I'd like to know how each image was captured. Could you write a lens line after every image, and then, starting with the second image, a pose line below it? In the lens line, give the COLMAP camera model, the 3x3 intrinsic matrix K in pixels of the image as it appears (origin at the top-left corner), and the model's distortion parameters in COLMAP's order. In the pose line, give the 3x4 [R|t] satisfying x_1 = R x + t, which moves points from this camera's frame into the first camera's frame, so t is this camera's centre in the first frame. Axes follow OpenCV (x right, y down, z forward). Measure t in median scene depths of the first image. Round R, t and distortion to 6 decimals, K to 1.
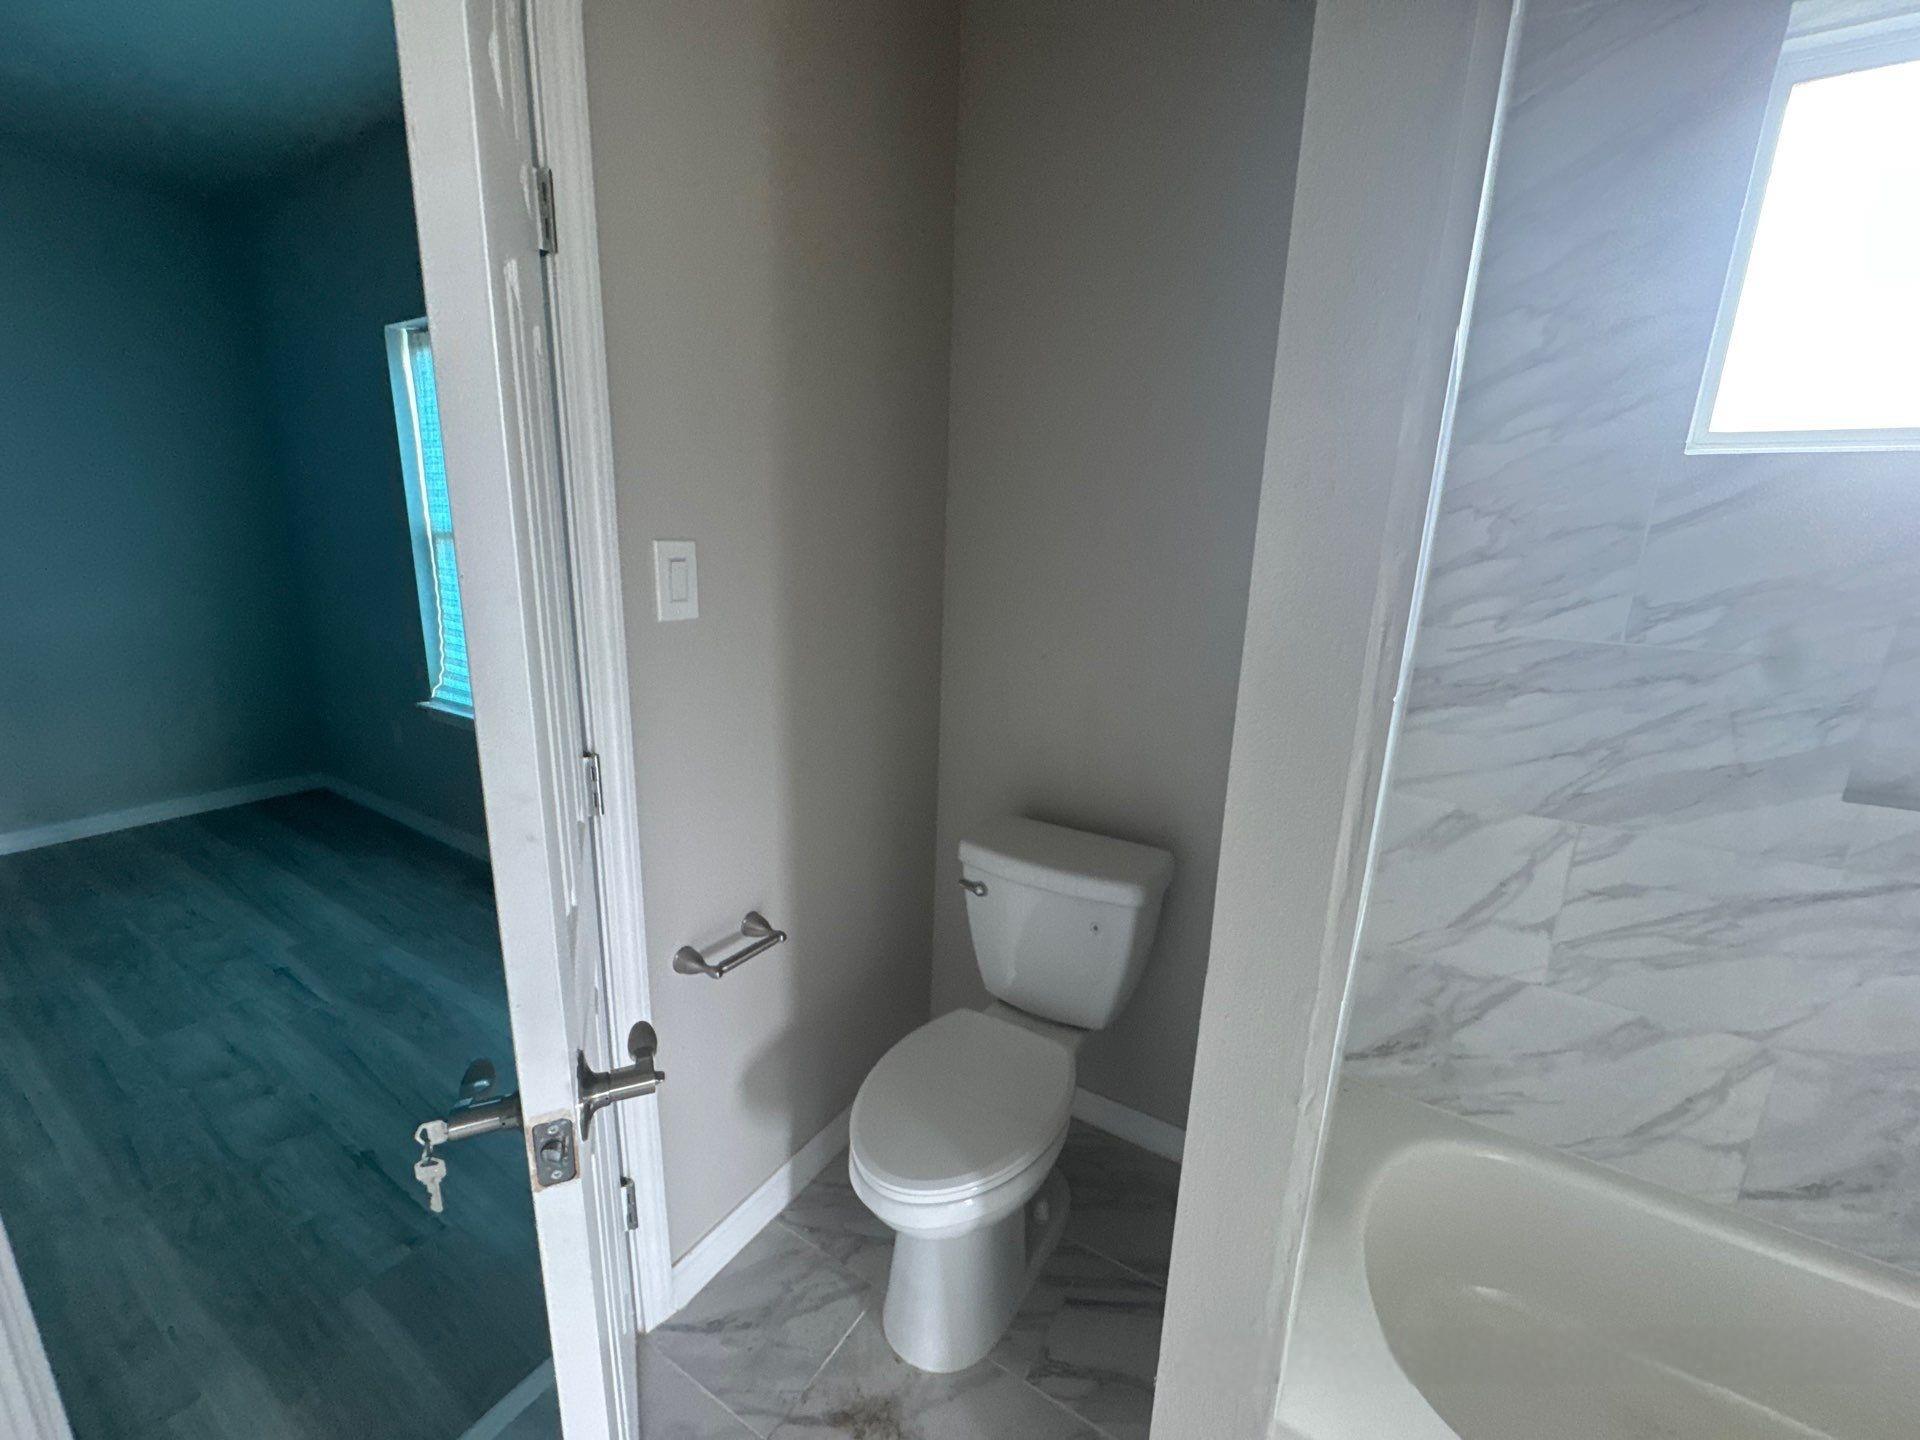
lens RADIAL K [[761.8, 0, 967.0], [0, 761.8, 729.7], [0, 0, 1]] dist [-0.014023, 0.000908]
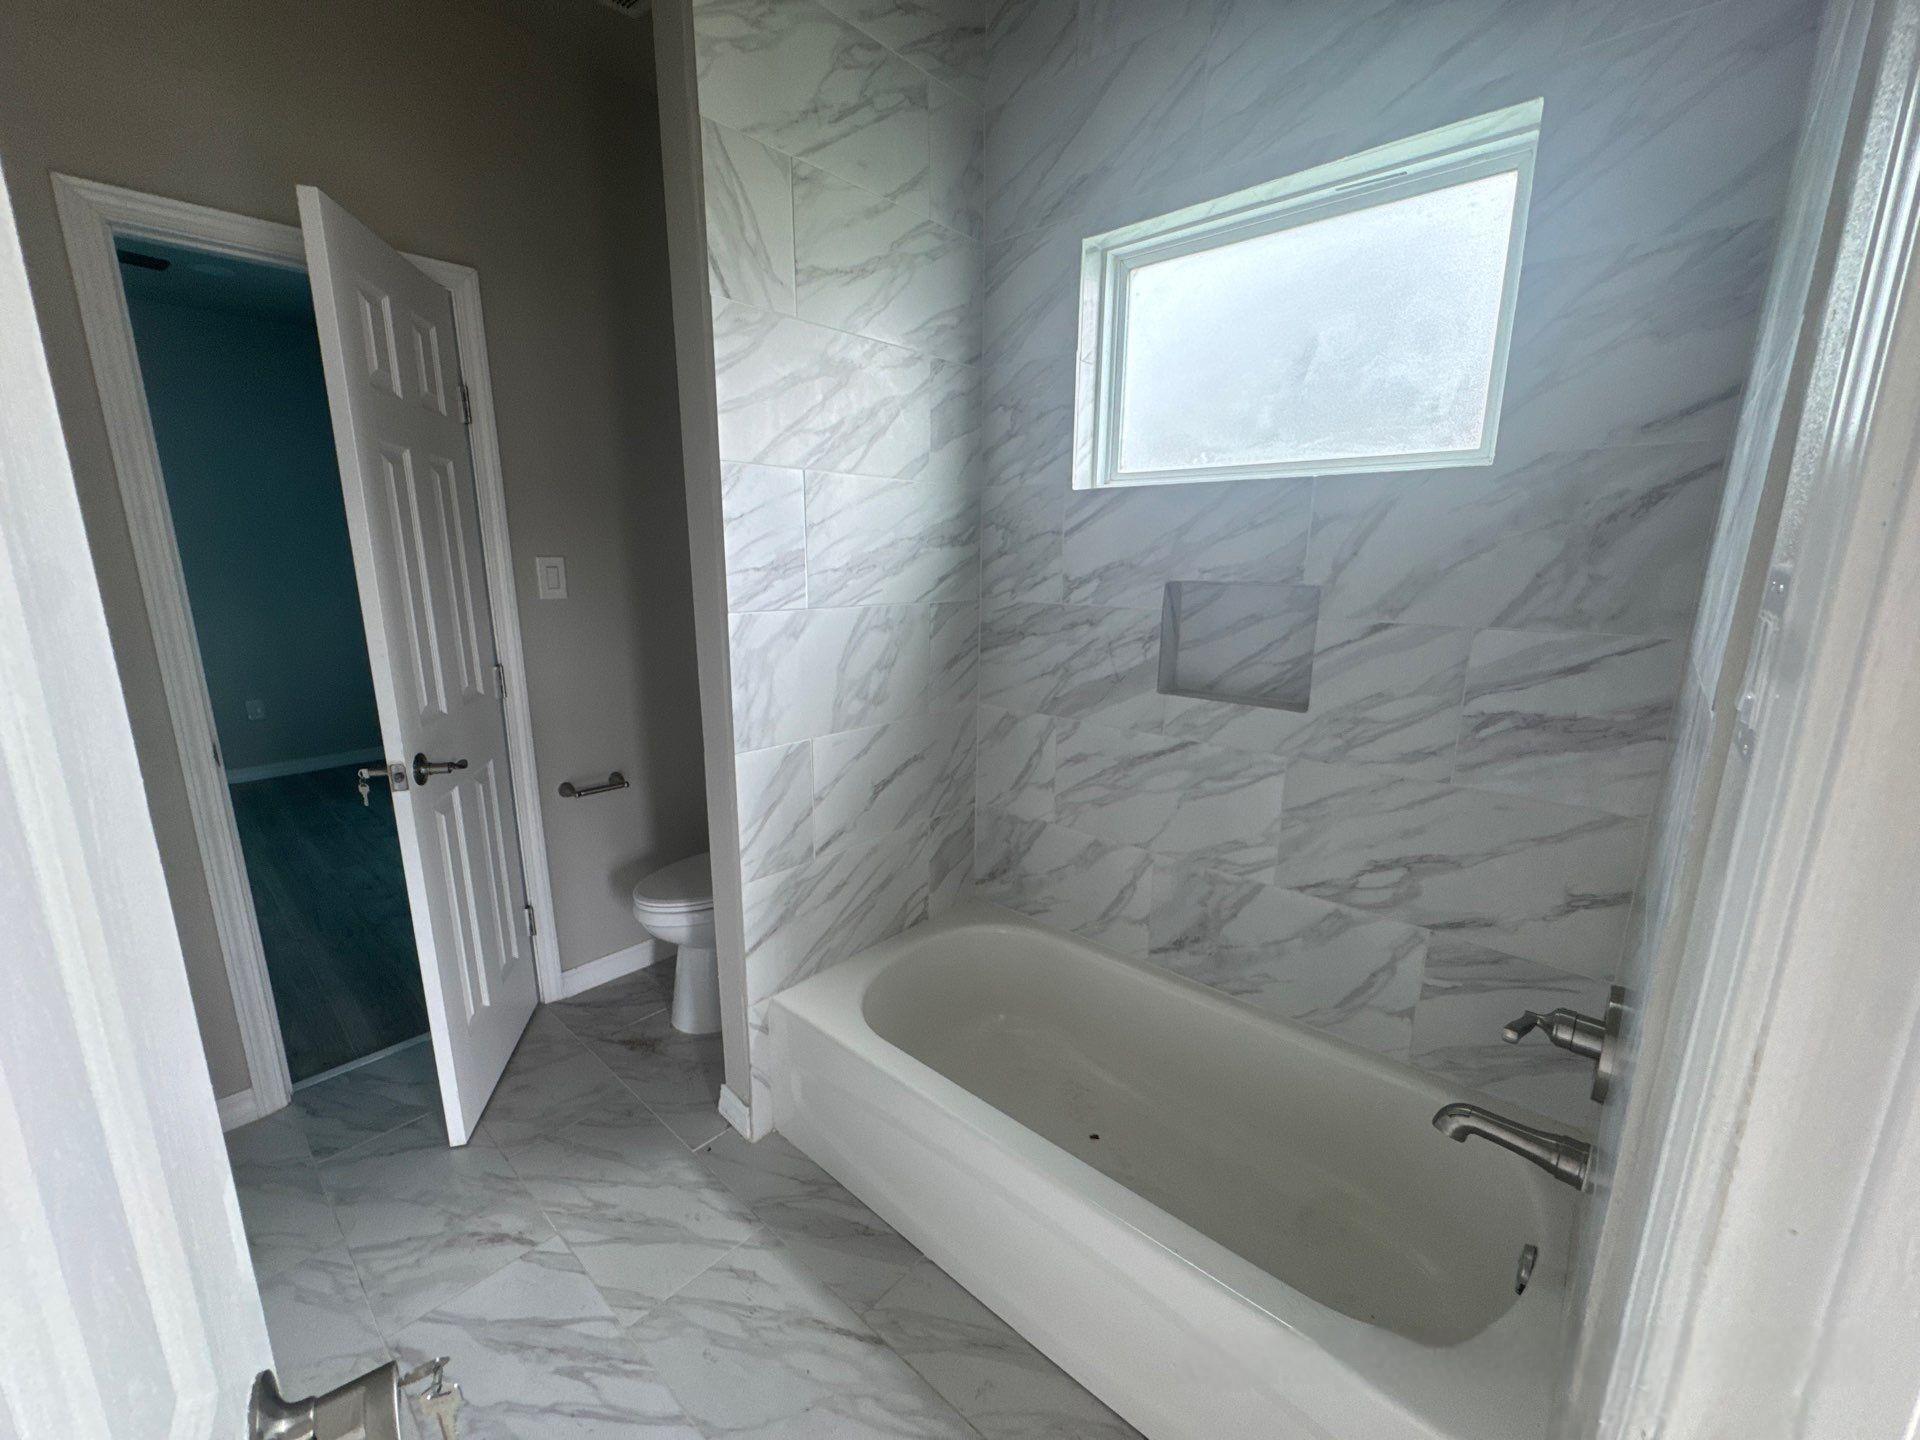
lens RADIAL K [[761.8, 0, 955.1], [0, 761.8, 712.5], [0, 0, 1]] dist [-0.014023, 0.000908]
pose [[0.983284, 0.001241, -0.182075, 0.904395], [-0.004663, 0.999820, -0.018365, 0.148244], [0.182019, 0.018907, 0.983113, -0.637382]]
